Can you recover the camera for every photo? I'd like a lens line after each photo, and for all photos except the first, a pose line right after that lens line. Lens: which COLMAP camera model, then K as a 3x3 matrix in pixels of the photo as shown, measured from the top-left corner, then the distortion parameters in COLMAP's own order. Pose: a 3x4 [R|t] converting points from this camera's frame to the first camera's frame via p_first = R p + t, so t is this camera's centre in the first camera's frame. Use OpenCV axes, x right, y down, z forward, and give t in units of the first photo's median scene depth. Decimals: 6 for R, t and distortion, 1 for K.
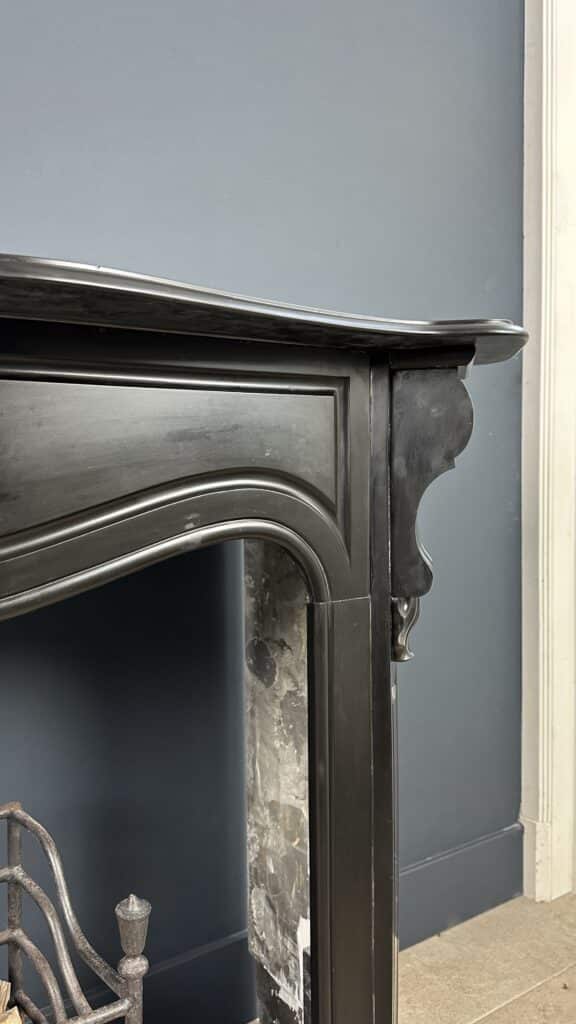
lens RADIAL K [[749.9, 0, 233.8], [0, 749.9, 496.6], [0, 0, 1]] dist [0.085436, -0.177503]
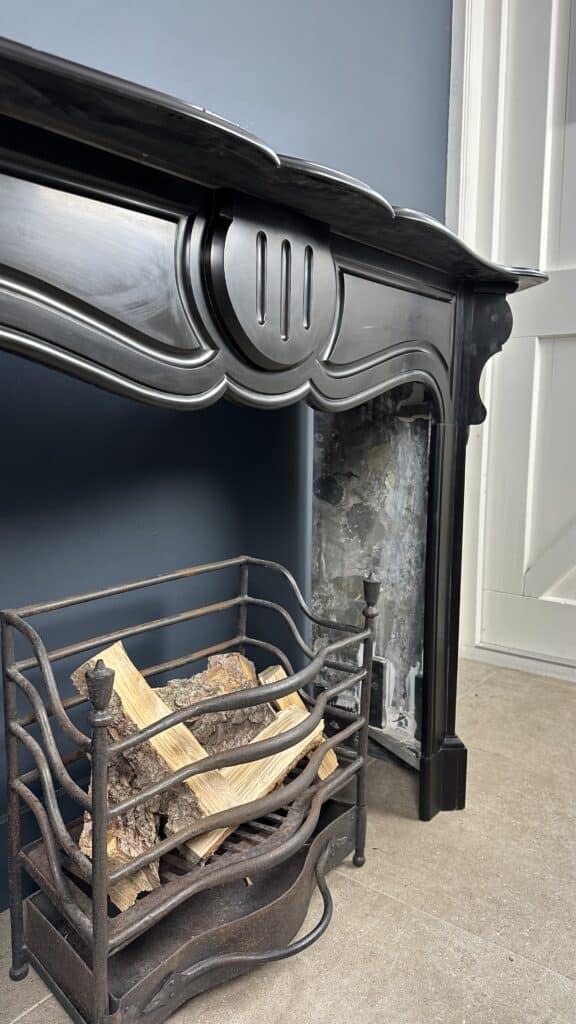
lens RADIAL K [[716.9, 0, 288.5], [0, 716.9, 505.7], [0, 0, 1]] dist [0.098309, -0.151132]
pose [[0.932542, -0.018344, 0.360596, -0.578607], [-0.012912, 0.996375, 0.084079, 0.135849], [-0.360831, -0.083064, 0.928925, -0.322735]]
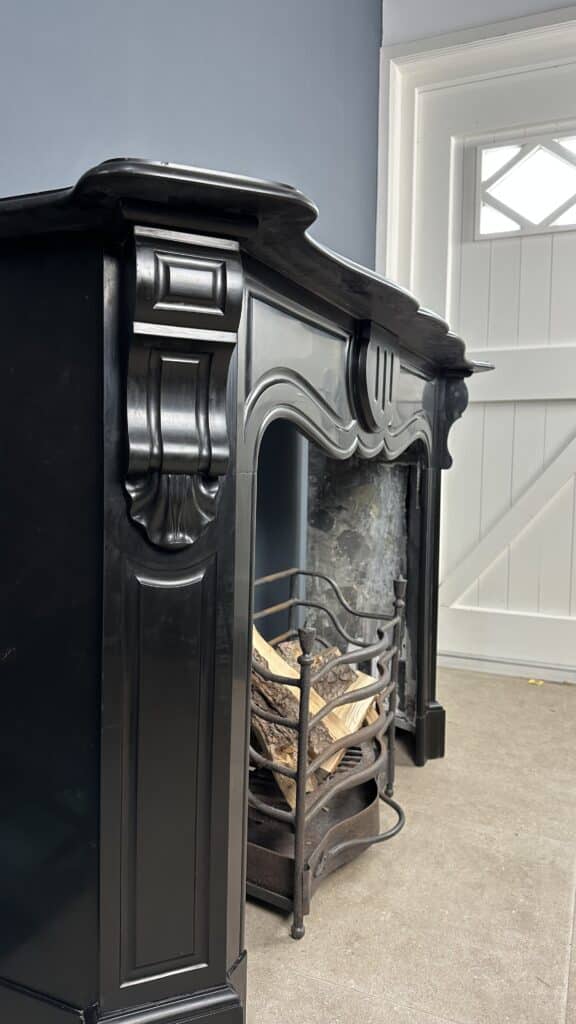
lens RADIAL K [[716.9, 0, 288.5], [0, 716.9, 505.7], [0, 0, 1]] dist [0.098309, -0.151132]
pose [[0.822558, -0.001657, 0.568678, -1.108670], [-0.011696, 0.999735, 0.019831, 0.153354], [-0.568560, -0.022964, 0.822321, -0.469158]]
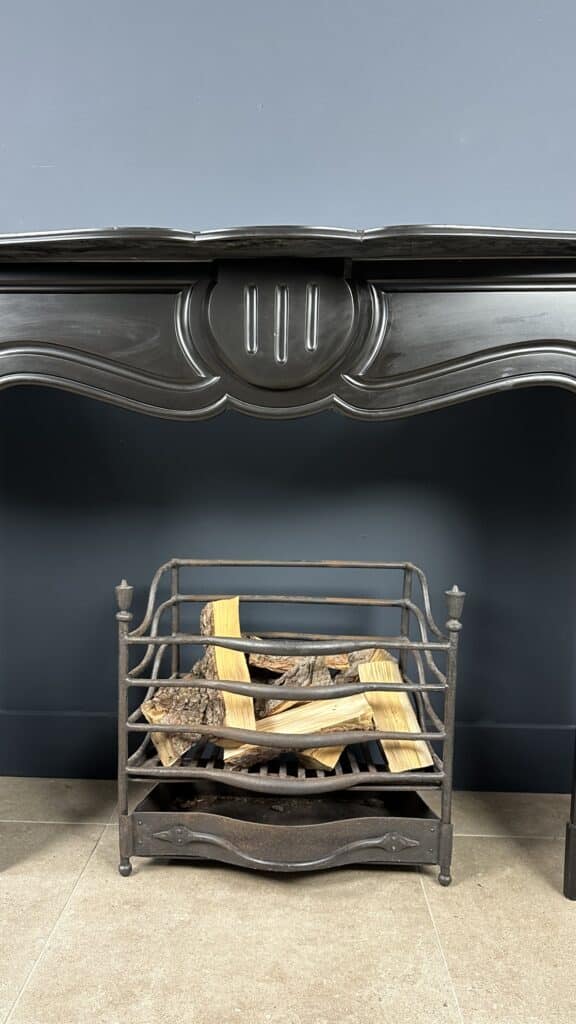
lens RADIAL K [[746.1, 0, 255.8], [0, 746.1, 529.8], [0, 0, 1]] dist [0.097918, -0.227977]
pose [[0.822589, 0.082691, -0.562592, 0.285846], [-0.044147, 0.995671, 0.081797, 0.165709], [0.566921, -0.042449, 0.822678, -0.443385]]
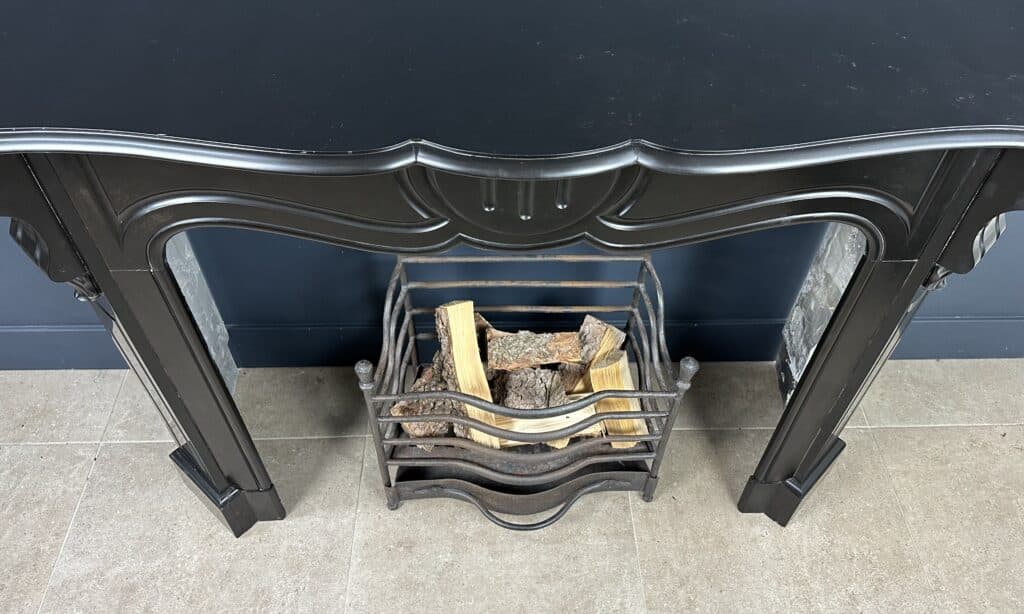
lens RADIAL K [[767.4, 0, 529.5], [0, 767.4, 309.1], [0, 0, 1]] dist [0.090932, -0.156696]
pose [[0.870488, 0.396628, -0.291438, 0.013158], [-0.062213, 0.676045, 0.734230, -0.558439], [0.488242, -0.621007, 0.613164, -0.163380]]
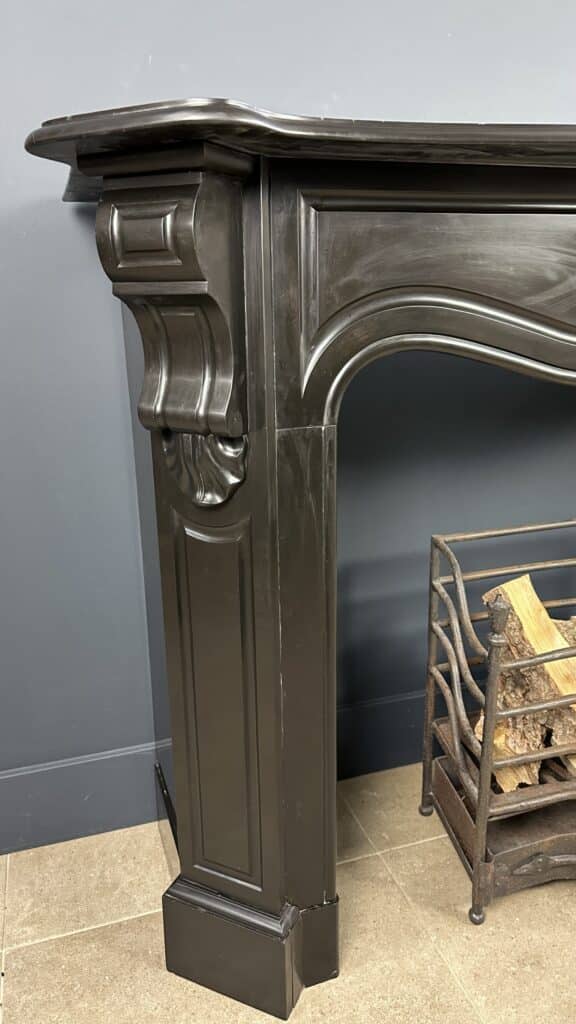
lens RADIAL K [[767.7, 0, 291.5], [0, 767.7, 519.6], [0, 0, 1]] dist [0.064590, -0.078996]
pose [[0.974088, 0.068602, -0.215514, -0.547727], [-0.011331, 0.966494, 0.256437, 0.030313], [0.225886, -0.247351, 0.942228, -0.508935]]
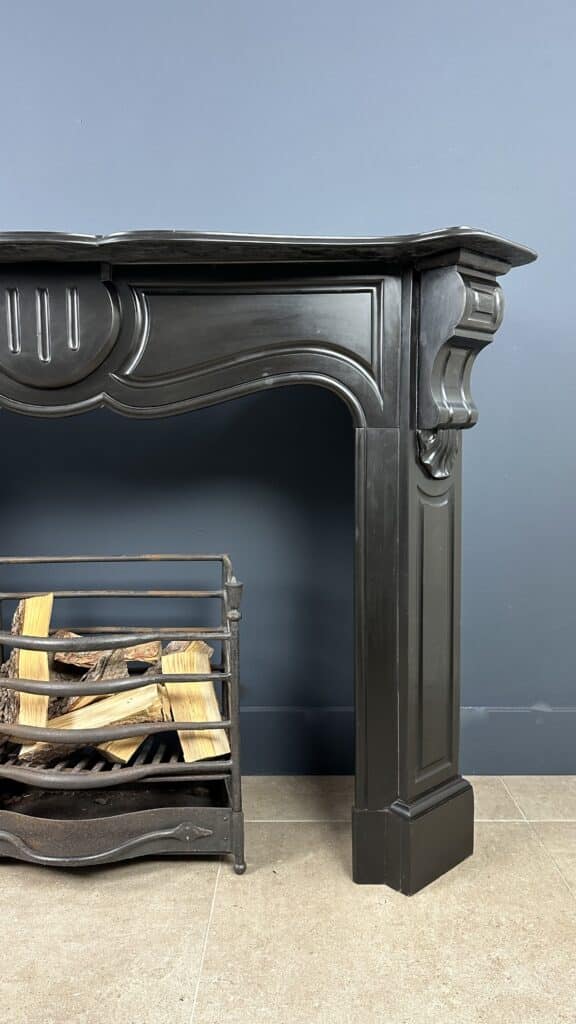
lens RADIAL K [[716.9, 0, 288.5], [0, 716.9, 505.7], [0, 0, 1]] dist [0.098309, -0.151132]
pose [[0.847418, 0.053128, -0.528261, 0.549806], [-0.025410, 0.997899, 0.059599, 0.150158], [0.530317, -0.037082, 0.846988, -0.250590]]
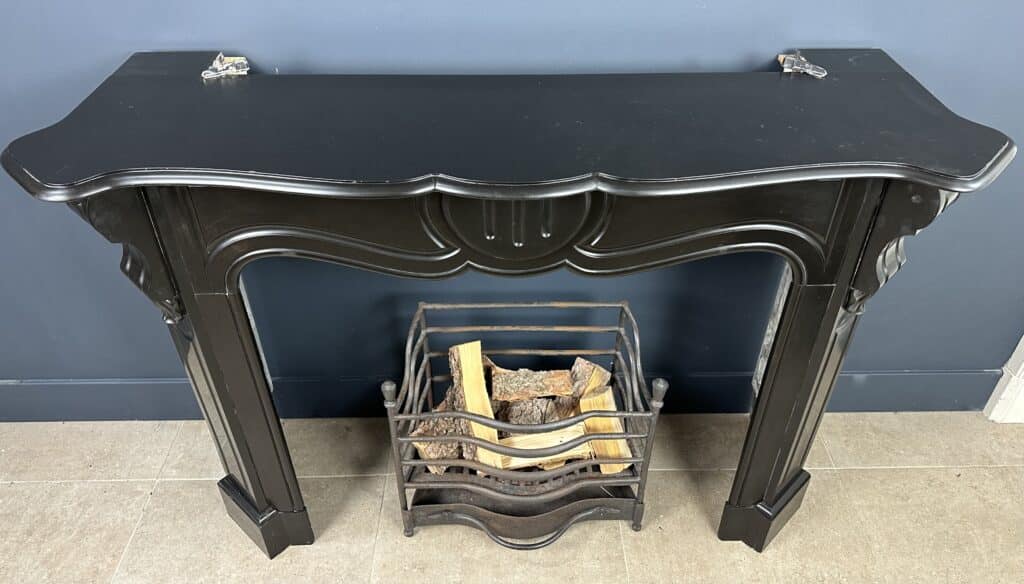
lens RADIAL K [[729.1, 0, 522.3], [0, 729.1, 290.6], [0, 0, 1]] dist [0.100612, -0.184789]
pose [[0.862980, 0.325354, -0.386537, 0.157274], [-0.039180, 0.805849, 0.590823, -0.567239], [0.503717, -0.494724, 0.708179, -0.358598]]
